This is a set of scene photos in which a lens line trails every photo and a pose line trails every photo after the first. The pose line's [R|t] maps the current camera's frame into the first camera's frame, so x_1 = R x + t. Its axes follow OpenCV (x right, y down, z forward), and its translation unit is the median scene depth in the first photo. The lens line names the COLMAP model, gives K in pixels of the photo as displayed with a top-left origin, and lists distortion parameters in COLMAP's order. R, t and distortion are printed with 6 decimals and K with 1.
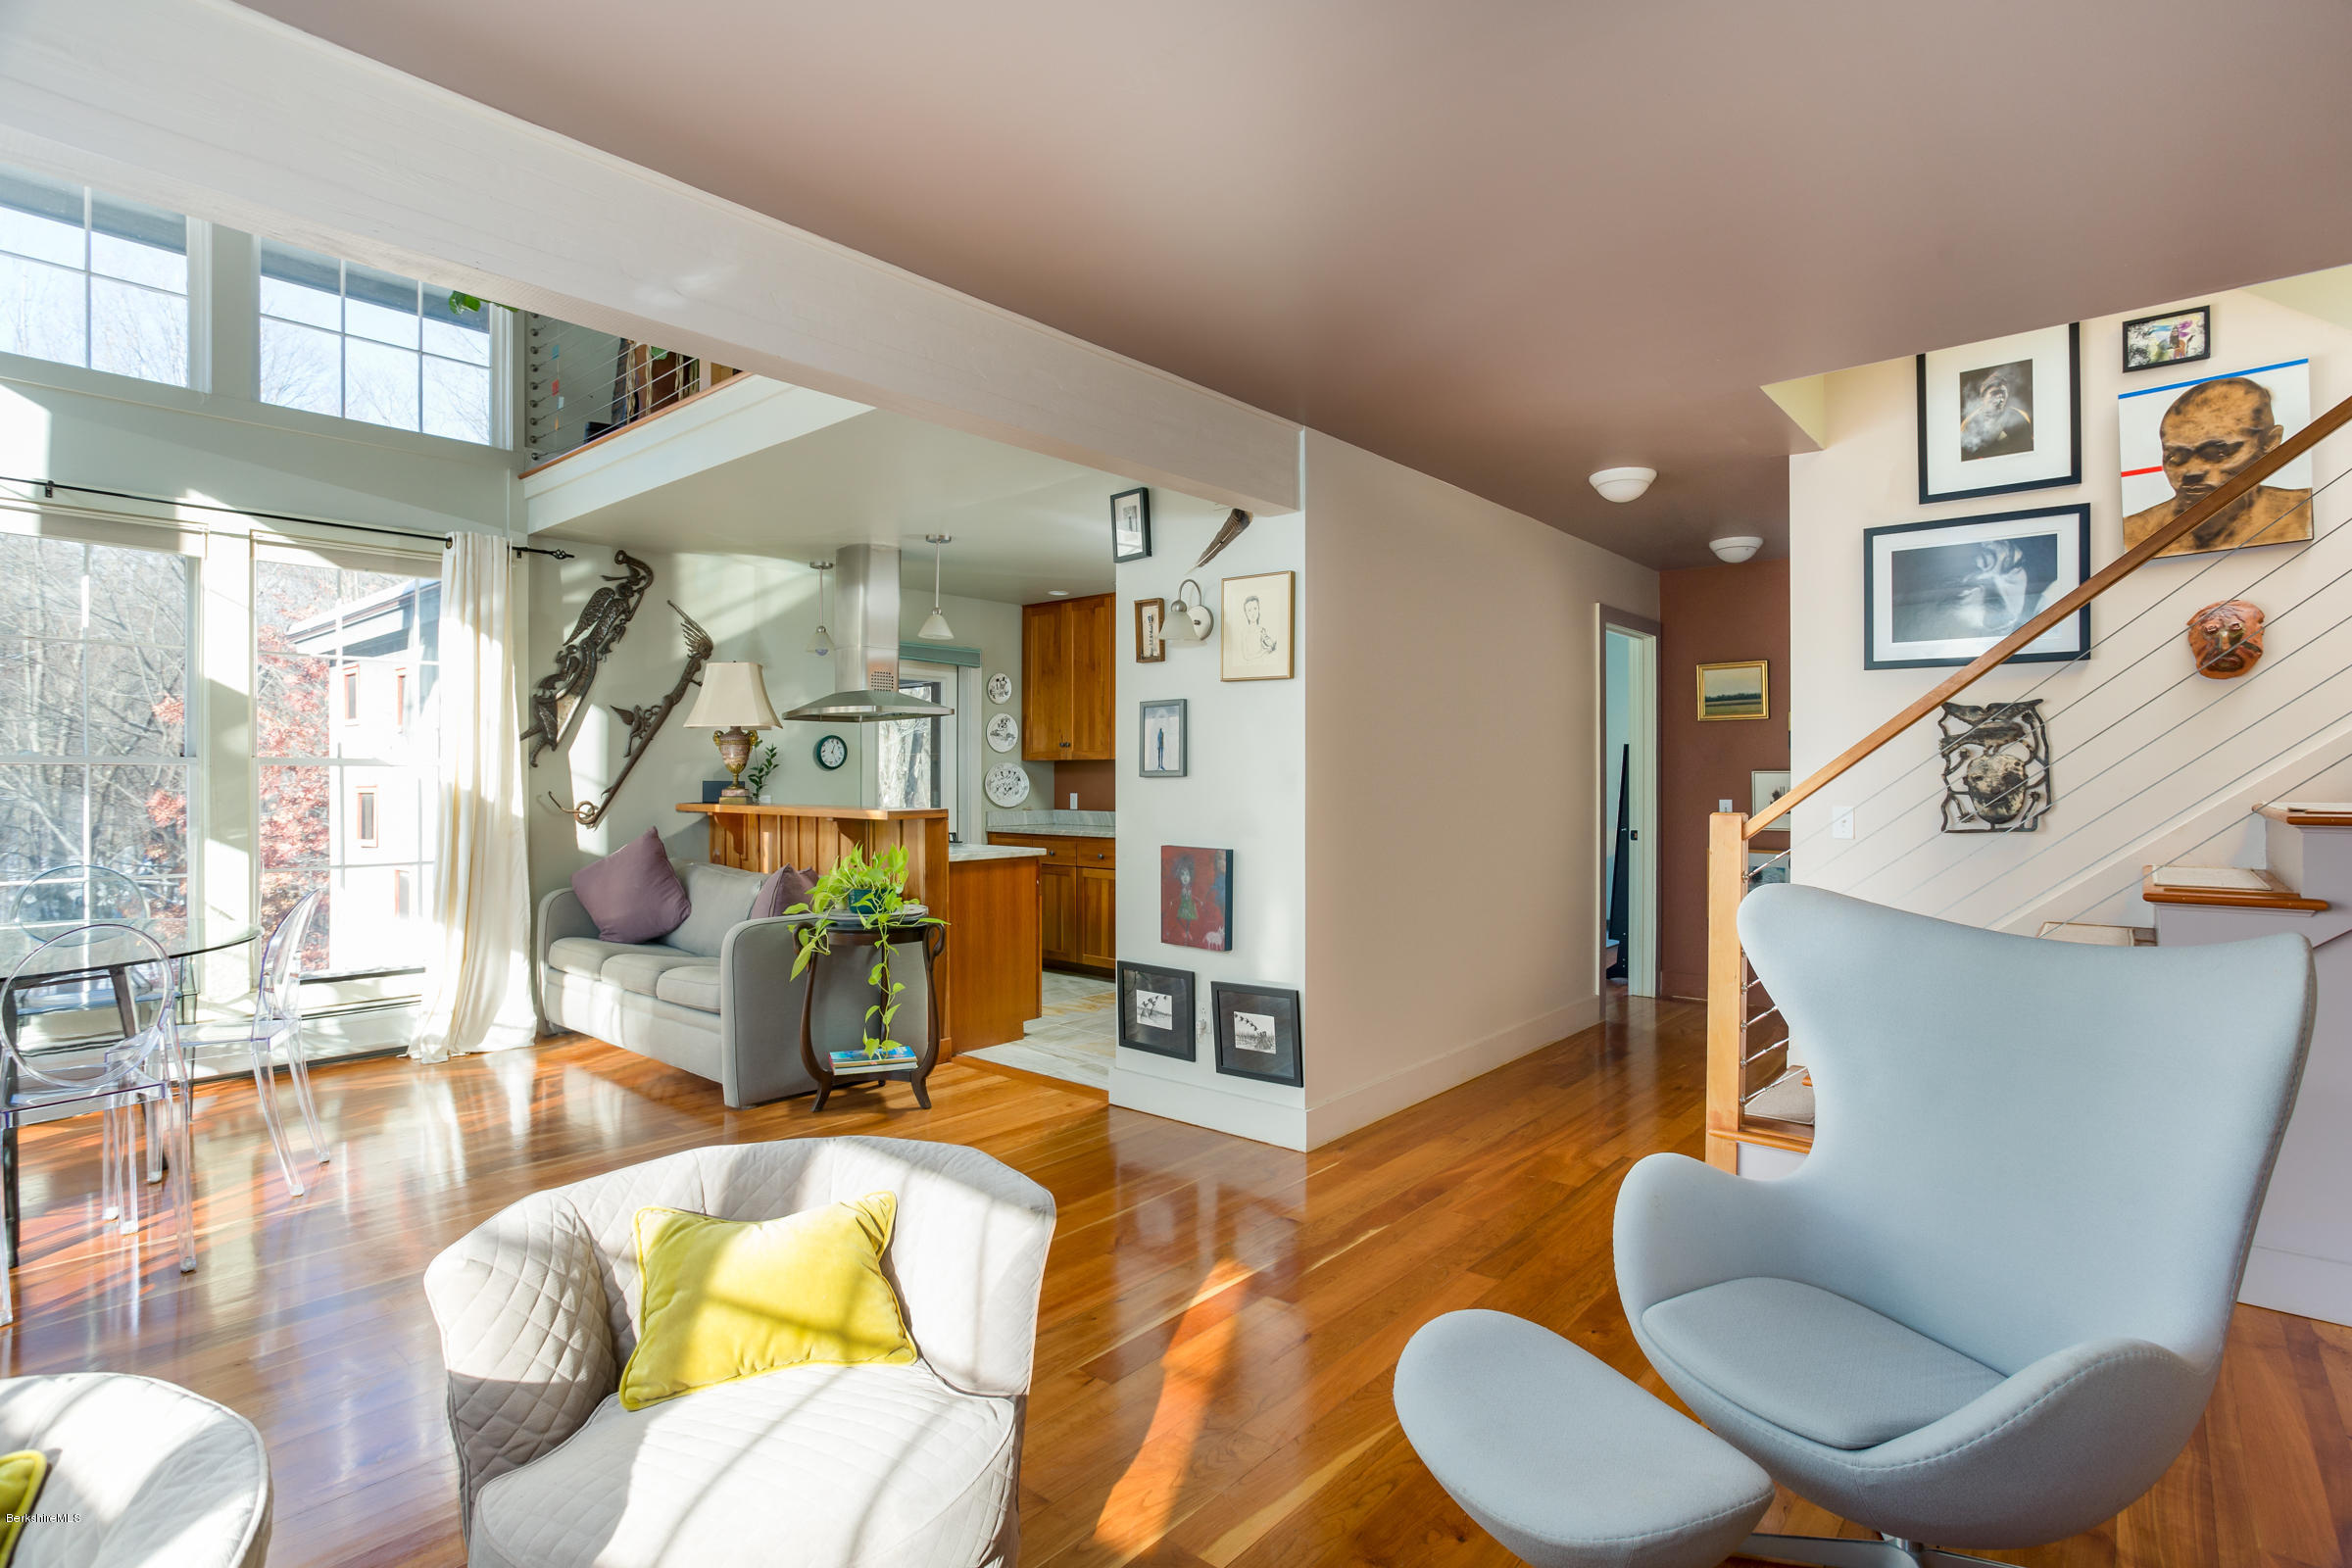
lens RADIAL K [[1137.2, 0, 1174.7], [0, 1137.2, 781.8], [0, 0, 1]] dist [0.000299, 0.000003]
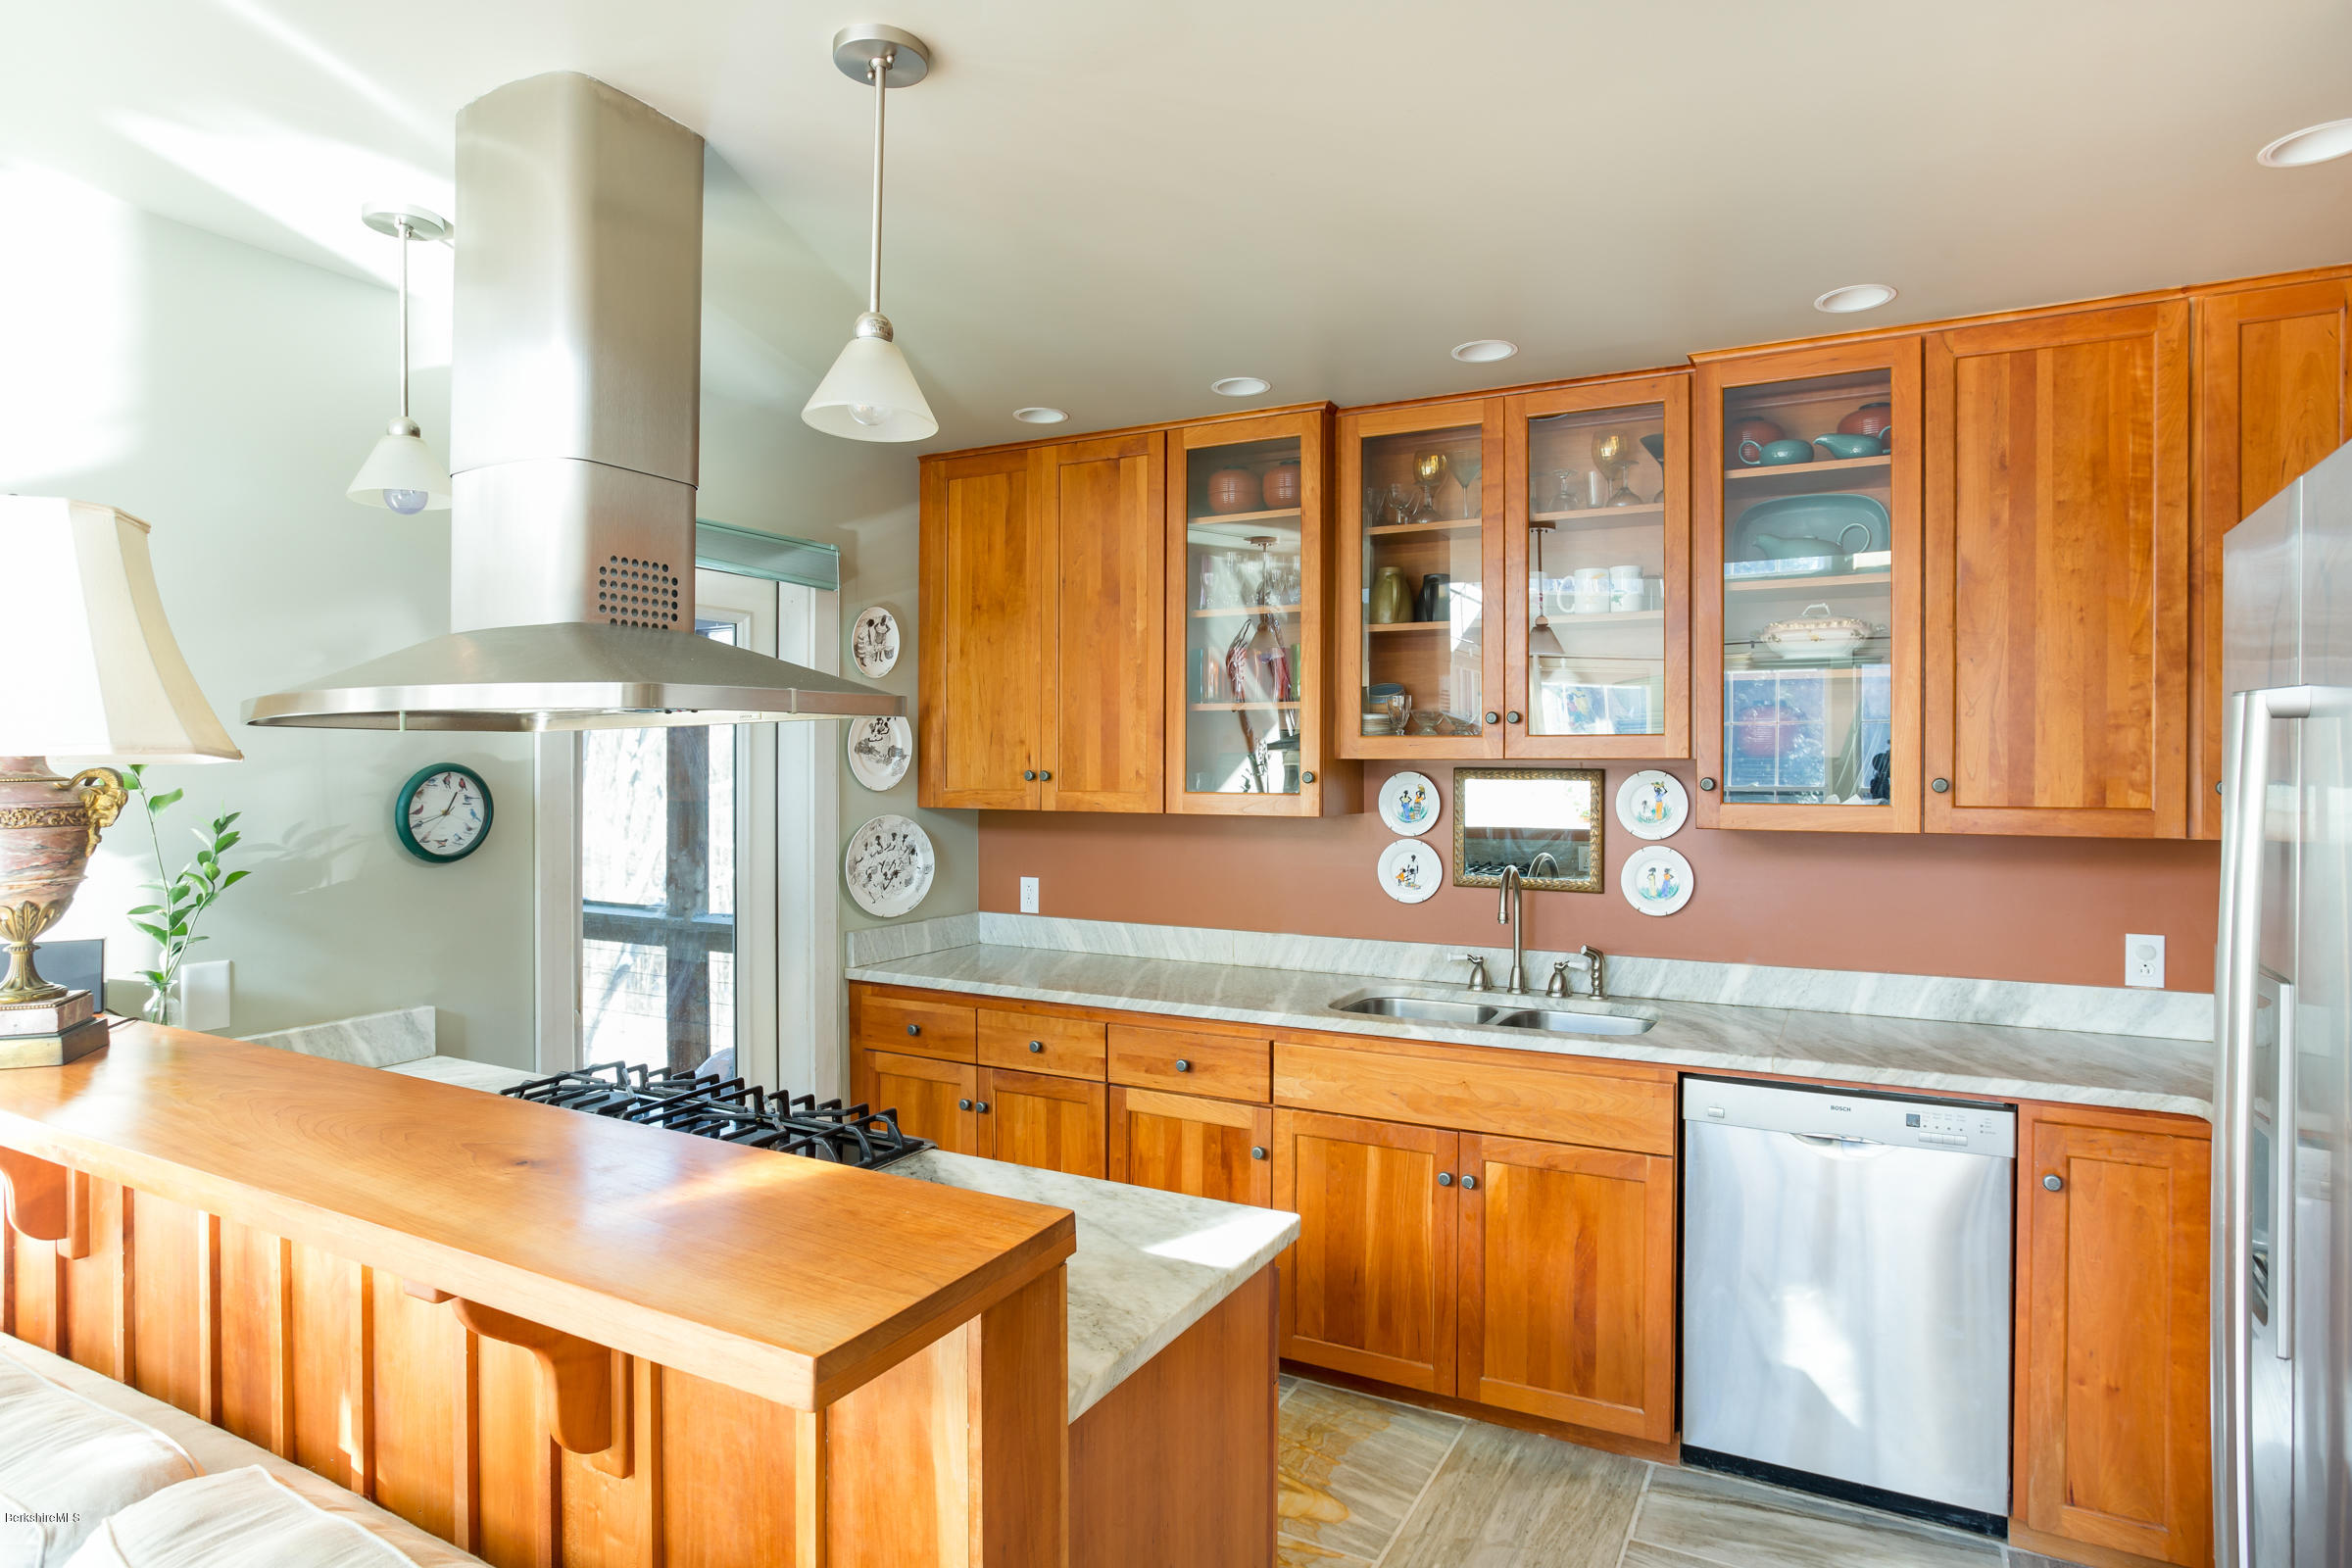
lens RADIAL K [[1286.7, 0, 1179.3], [0, 1286.7, 772.7], [0, 0, 1]] dist [-0.027331, 0.005167]
pose [[0.976139, -0.000309, 0.217145, -0.147177], [-0.000109, 0.999998, 0.001915, -0.034088], [-0.217145, -0.001893, 0.976137, 0.501998]]
